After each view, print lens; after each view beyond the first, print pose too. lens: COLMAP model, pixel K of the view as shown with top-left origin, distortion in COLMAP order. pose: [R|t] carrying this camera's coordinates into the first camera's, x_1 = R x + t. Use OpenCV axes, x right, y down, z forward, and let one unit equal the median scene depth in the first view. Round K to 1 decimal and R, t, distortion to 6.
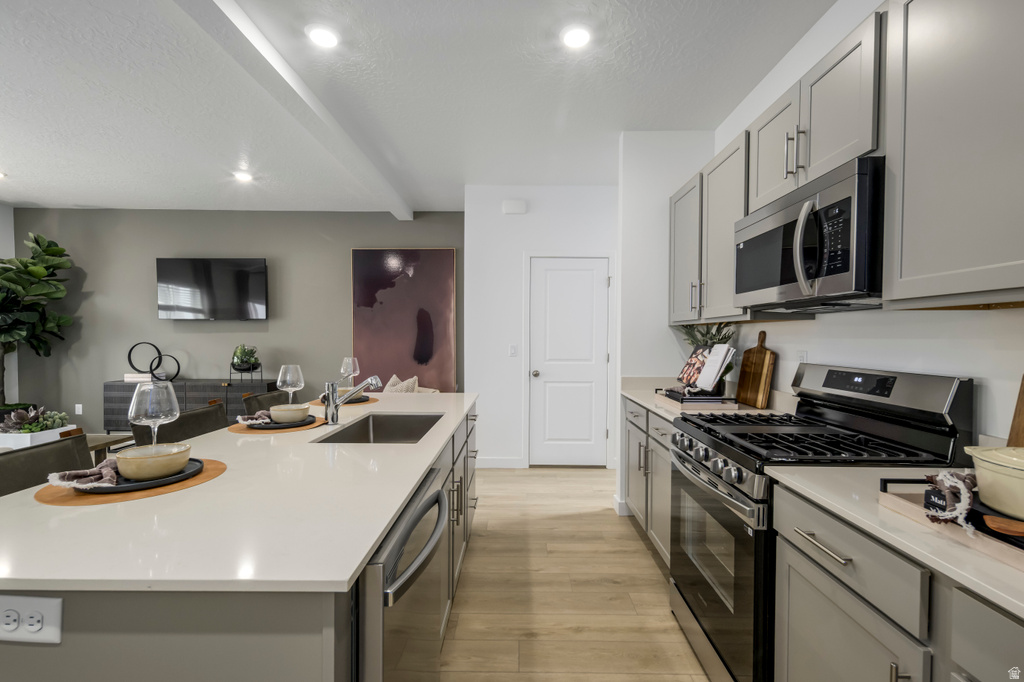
lens RADIAL K [[451.7, 0, 508.1], [0, 451.7, 343.2], [0, 0, 1]] dist [0.014274, -0.000837]
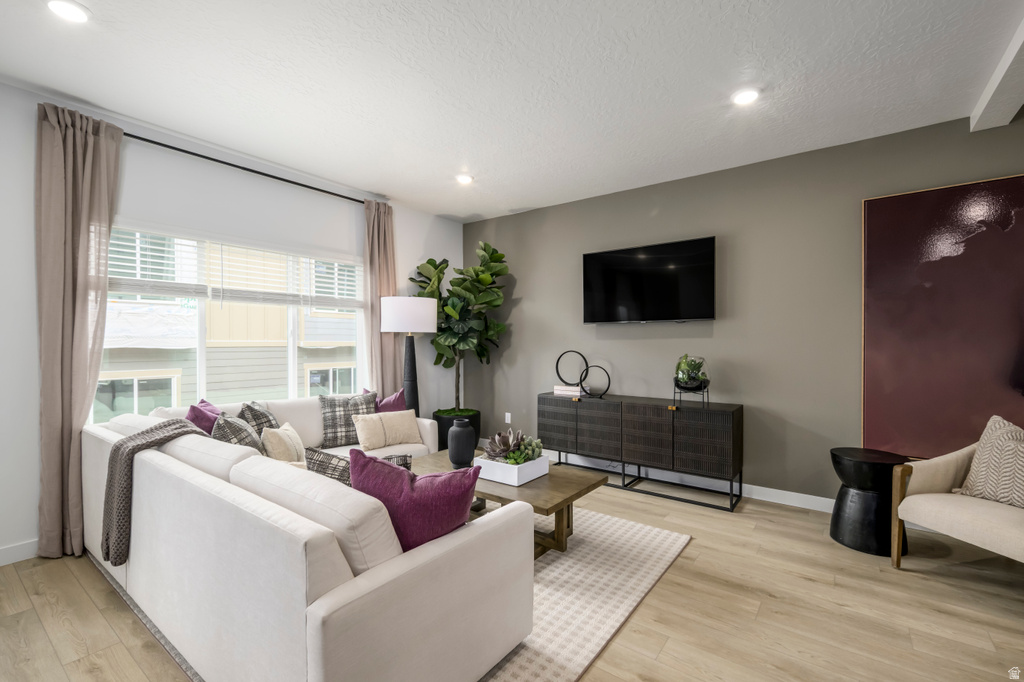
lens RADIAL K [[451.7, 0, 516.9], [0, 451.7, 341.6], [0, 0, 1]] dist [0.014274, -0.000837]
pose [[0.813646, -0.004901, -0.581340, -0.384487], [-0.004709, 0.999876, -0.015020, -0.005901], [0.581342, 0.014959, 0.813522, 0.232663]]
